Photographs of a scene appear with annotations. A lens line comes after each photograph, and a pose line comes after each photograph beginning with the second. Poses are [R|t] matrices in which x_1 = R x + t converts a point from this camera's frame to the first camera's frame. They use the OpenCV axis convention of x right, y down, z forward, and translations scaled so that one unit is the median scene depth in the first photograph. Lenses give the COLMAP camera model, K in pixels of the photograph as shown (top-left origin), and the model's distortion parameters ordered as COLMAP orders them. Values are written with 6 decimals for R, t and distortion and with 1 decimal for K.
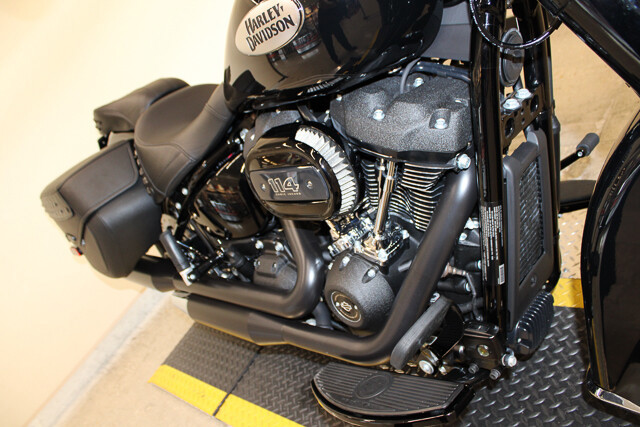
lens RADIAL K [[528.6, 0, 320.0], [0, 528.6, 213.5], [0, 0, 1]] dist [-0.169461, 0.156565]
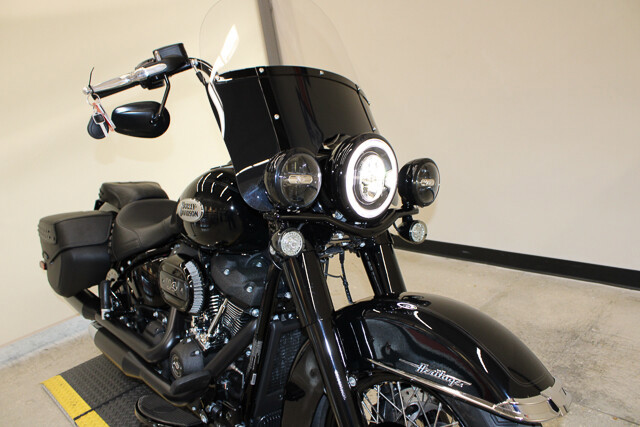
lens RADIAL K [[528.6, 0, 320.0], [0, 528.6, 213.5], [0, 0, 1]] dist [-0.169461, 0.156565]
pose [[0.911099, 0.412006, -0.012199, 0.189942], [-0.403183, 0.884655, -0.234157, -0.034878], [-0.085683, 0.218258, 0.972122, -0.500523]]
